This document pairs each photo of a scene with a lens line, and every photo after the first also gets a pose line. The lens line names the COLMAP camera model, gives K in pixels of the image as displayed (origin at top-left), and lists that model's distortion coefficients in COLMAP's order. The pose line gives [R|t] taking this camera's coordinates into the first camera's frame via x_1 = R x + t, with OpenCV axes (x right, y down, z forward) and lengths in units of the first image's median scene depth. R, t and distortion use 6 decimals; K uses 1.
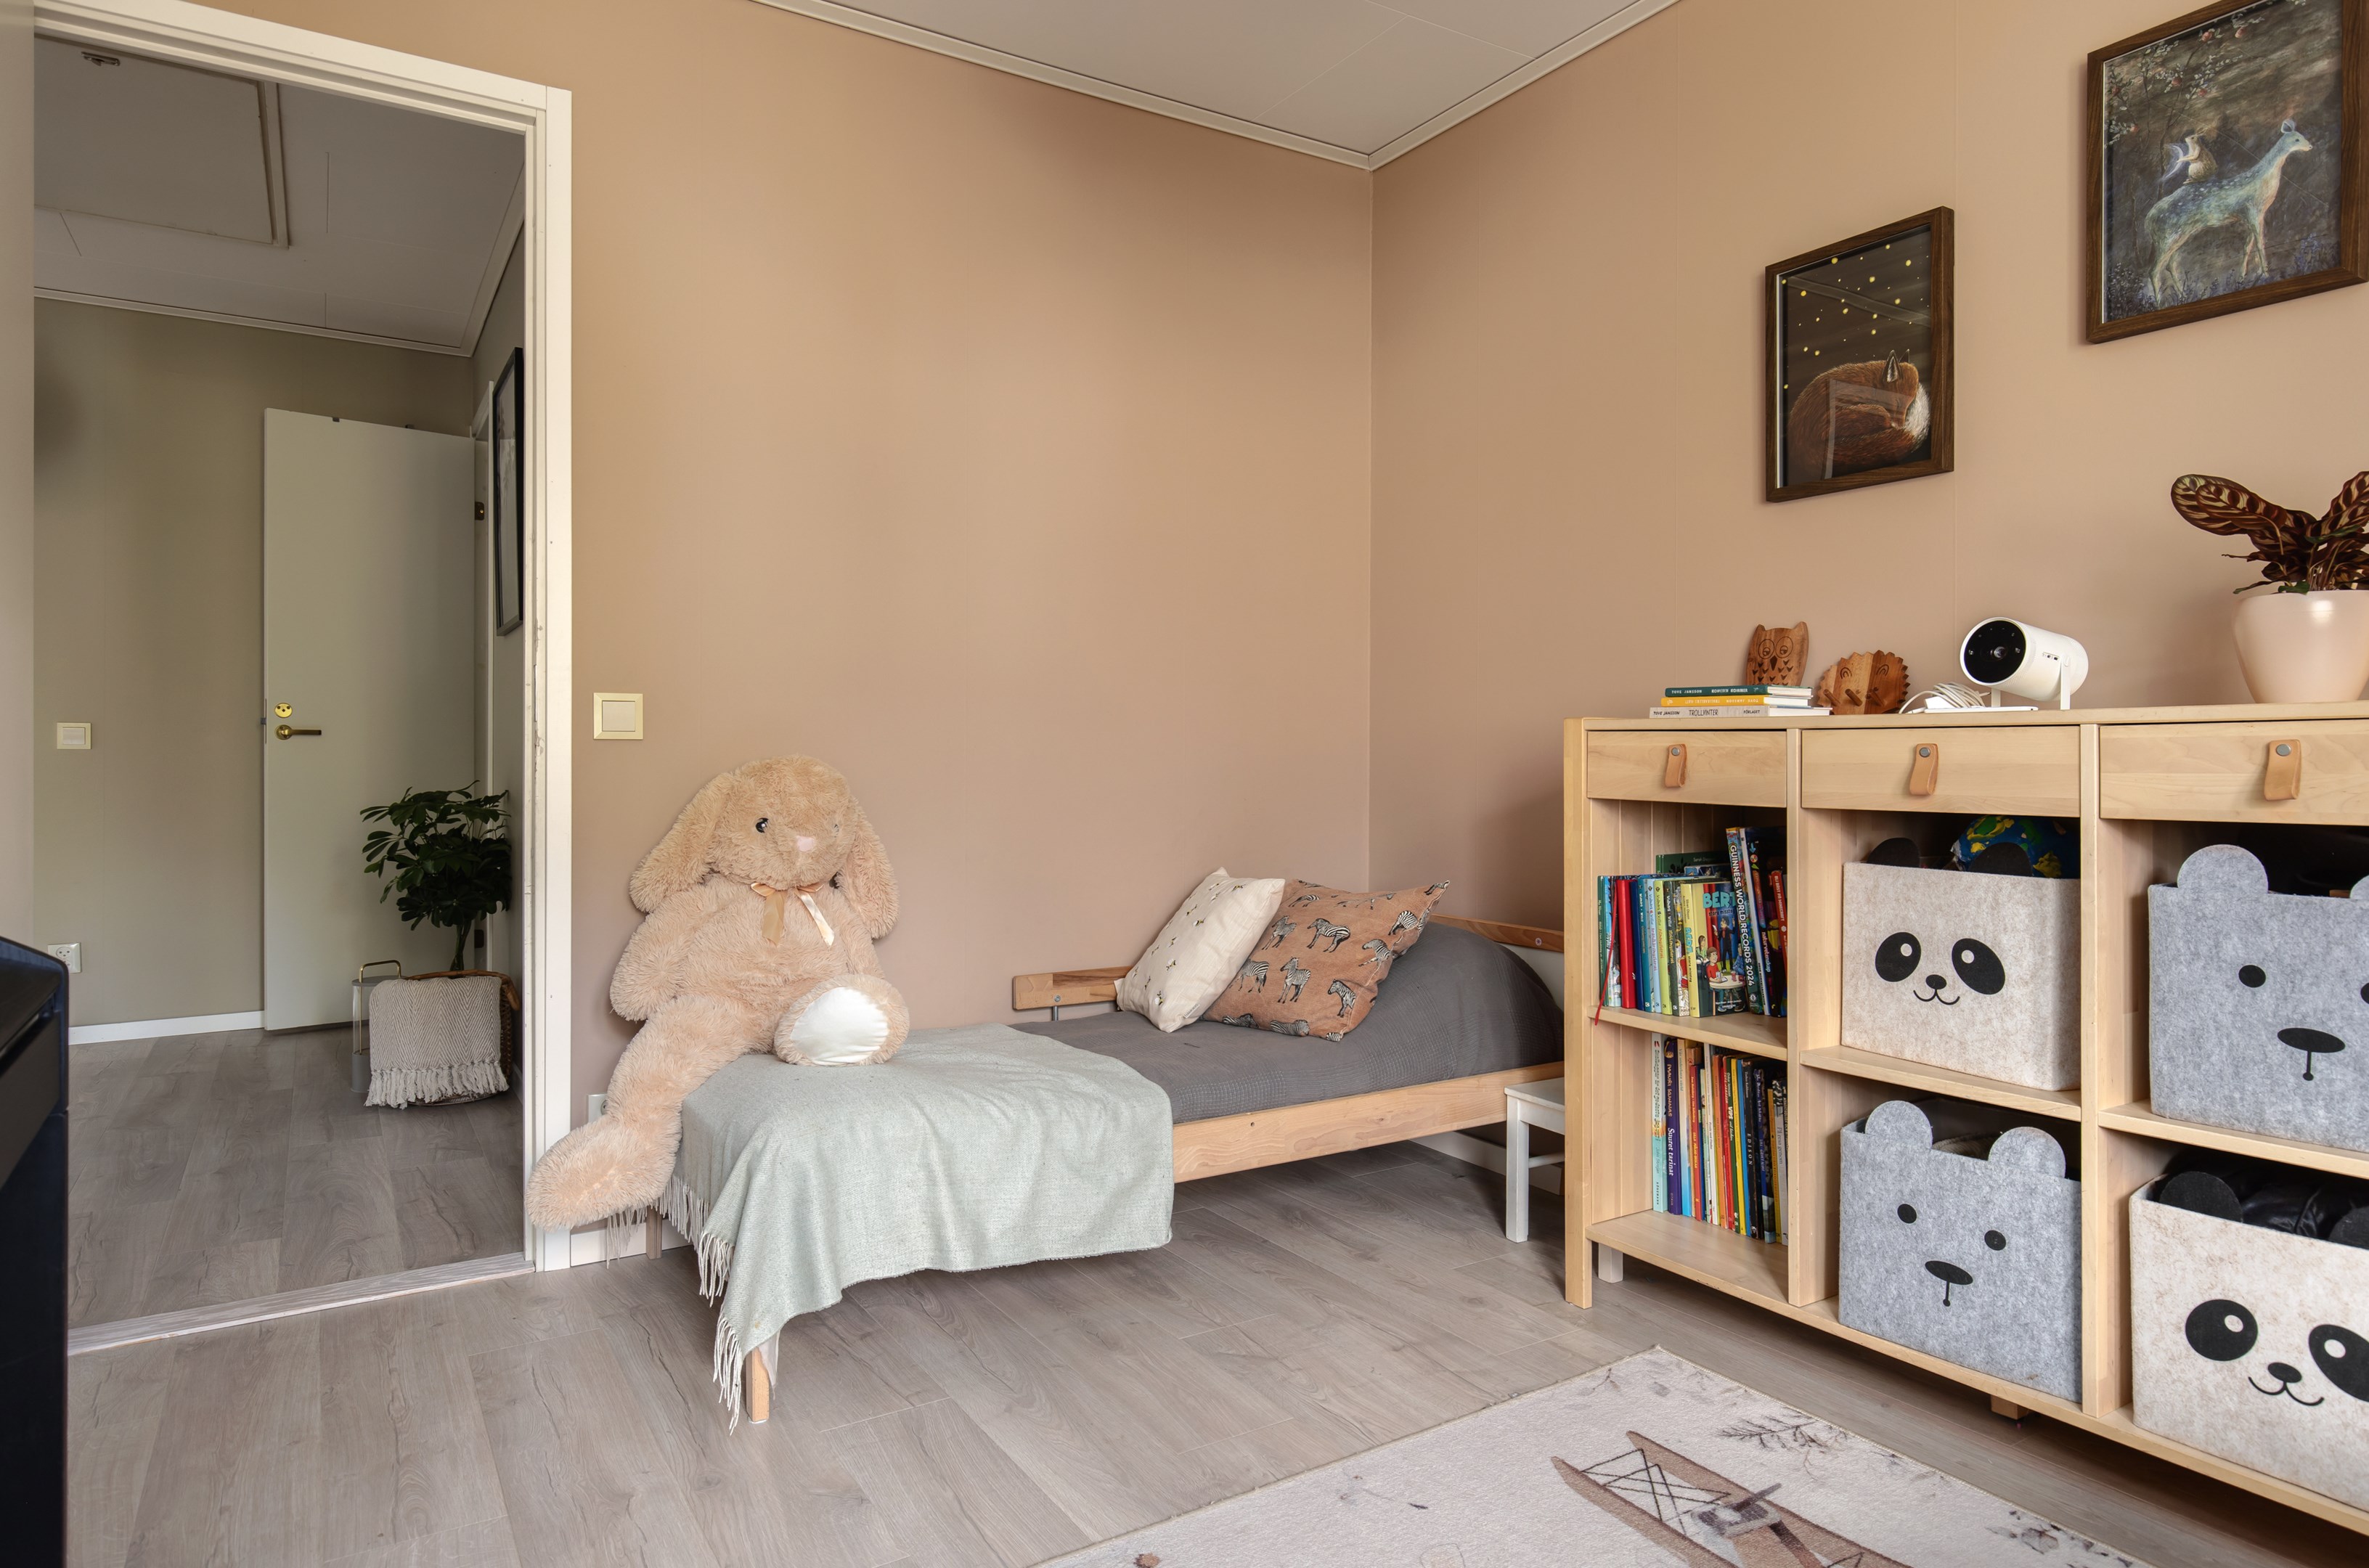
lens RADIAL K [[1413.2, 0, 1197.3], [0, 1413.2, 765.1], [0, 0, 1]] dist [0.002861, -0.006482]
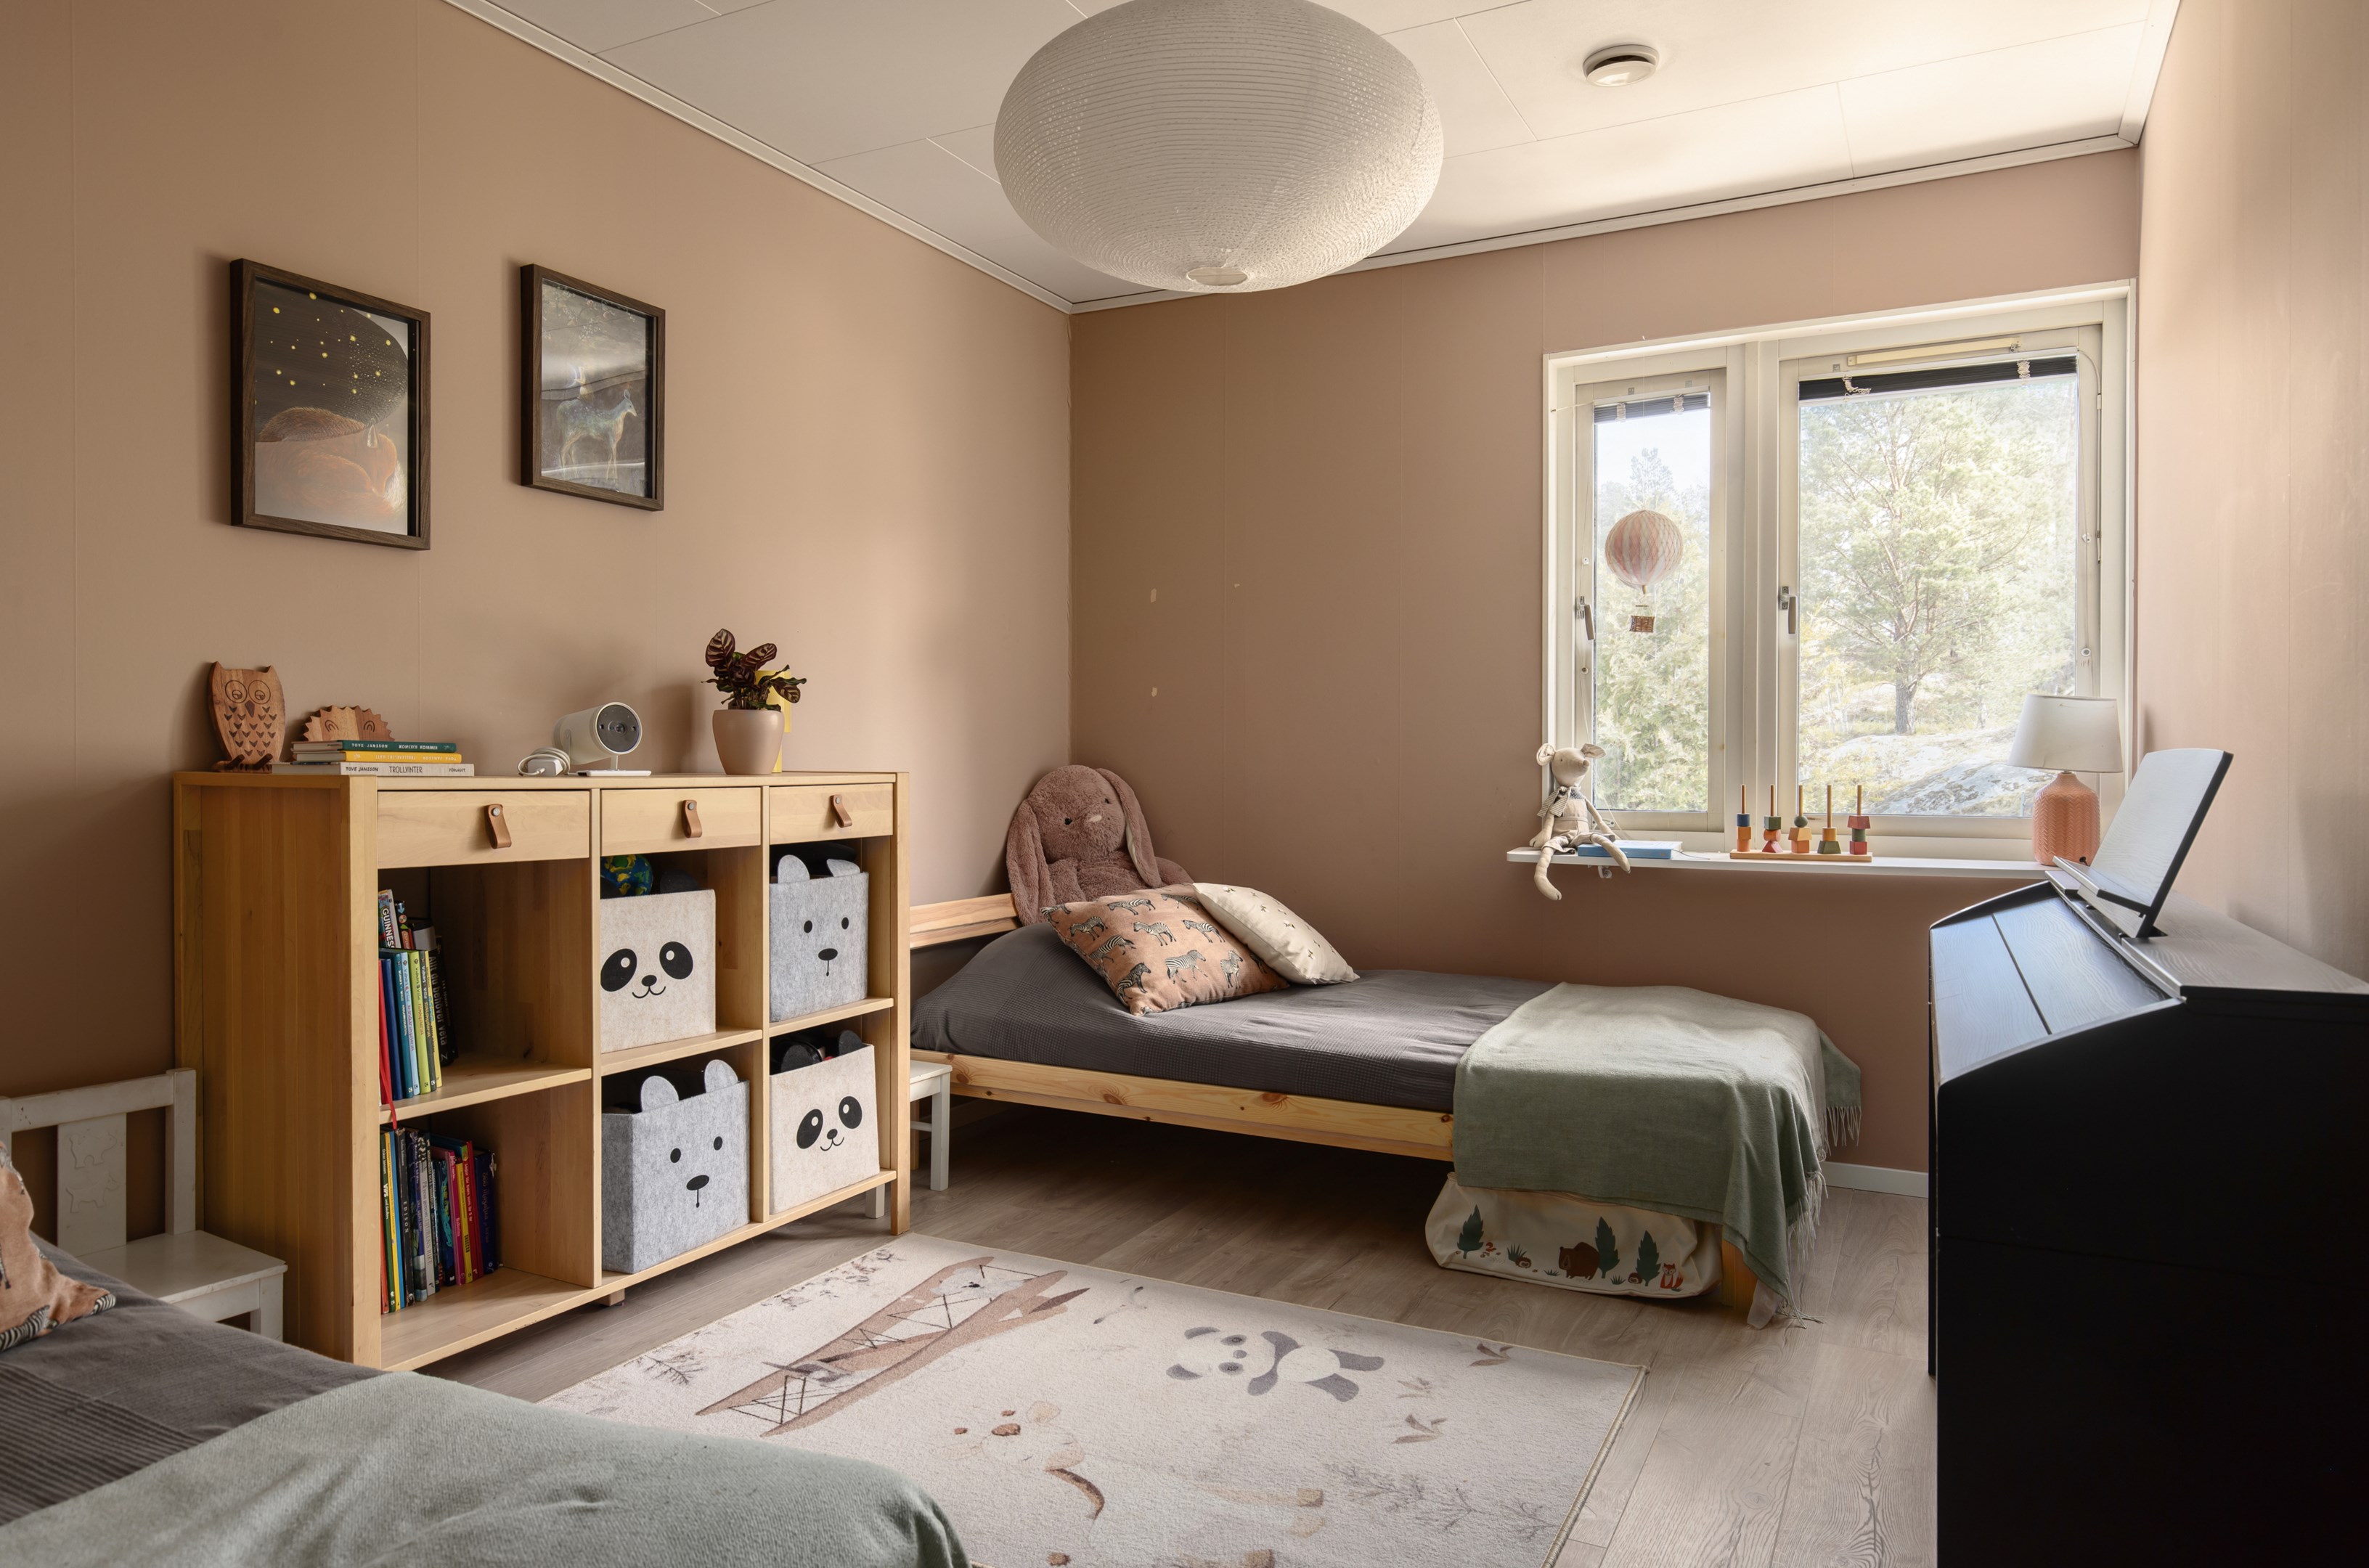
lens RADIAL K [[1475.6, 0, 1177.6], [0, 1475.6, 774.6], [0, 0, 1]] dist [-0.018361, -0.002821]
pose [[-0.511050, -0.010993, 0.859481, -0.915650], [0.001243, 0.999908, 0.013527, -0.056774], [-0.859550, 0.007981, -0.510989, 1.296041]]
